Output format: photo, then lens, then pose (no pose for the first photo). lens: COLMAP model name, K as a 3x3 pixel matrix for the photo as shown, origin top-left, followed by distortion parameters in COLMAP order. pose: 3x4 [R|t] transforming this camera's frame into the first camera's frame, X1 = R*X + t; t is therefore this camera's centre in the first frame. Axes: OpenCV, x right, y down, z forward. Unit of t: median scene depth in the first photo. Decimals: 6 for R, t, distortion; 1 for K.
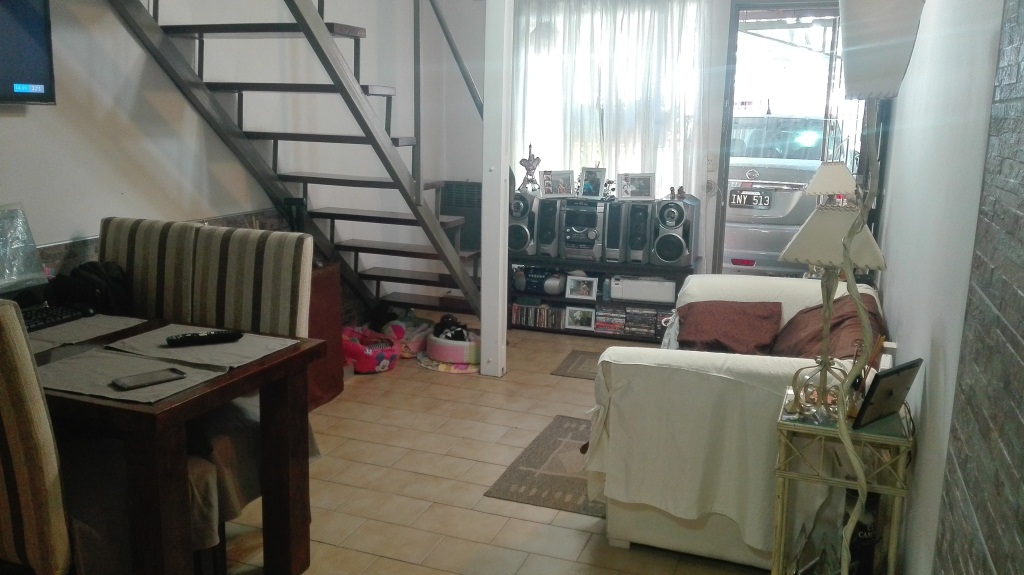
lens RADIAL K [[863.4, 0, 505.3], [0, 863.4, 294.4], [0, 0, 1]] dist [0.057427, -0.084360]
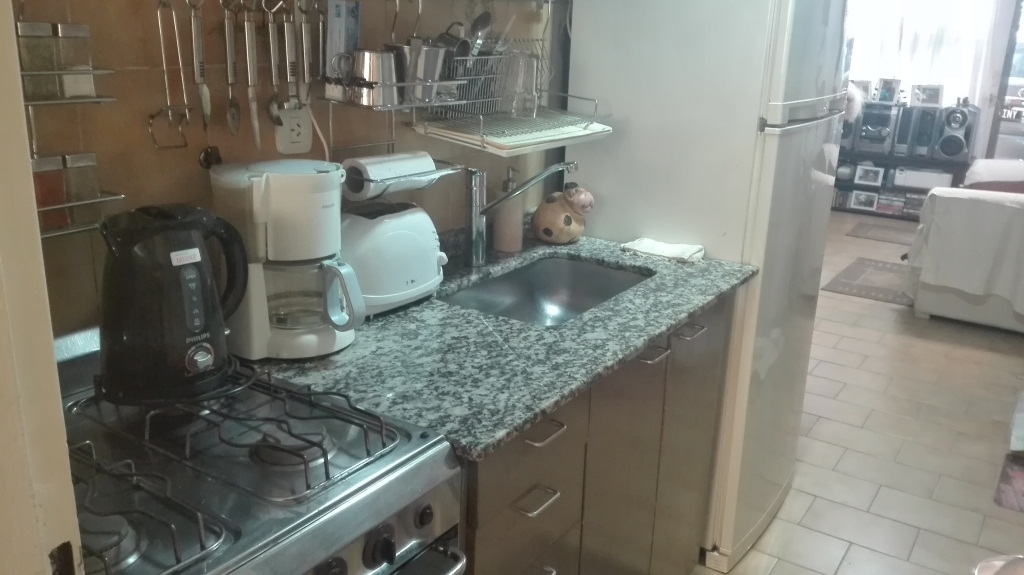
lens RADIAL K [[863.4, 0, 519.8], [0, 863.4, 284.9], [0, 0, 1]] dist [0.057427, -0.084360]
pose [[0.974482, 0.090887, -0.205243, -0.135643], [-0.072728, 0.992878, 0.094362, 0.069499], [0.212357, -0.077028, 0.974151, -0.359532]]
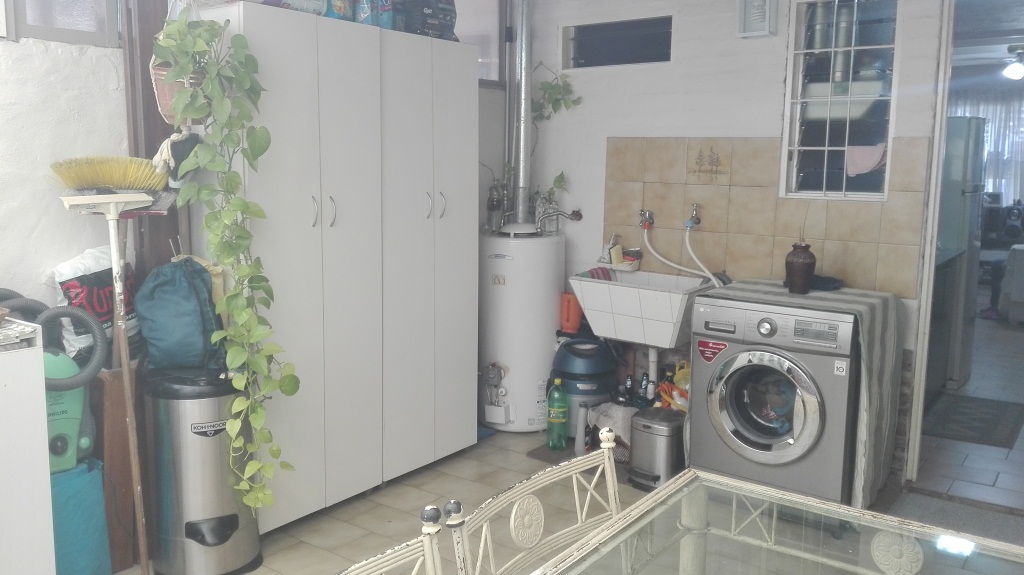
lens RADIAL K [[863.4, 0, 510.3], [0, 863.4, 283.6], [0, 0, 1]] dist [0.057427, -0.084360]
pose [[0.965975, 0.025255, -0.257401, -0.352332], [-0.042799, 0.997109, -0.062783, 0.212478], [0.255071, 0.071663, 0.964263, -1.025235]]
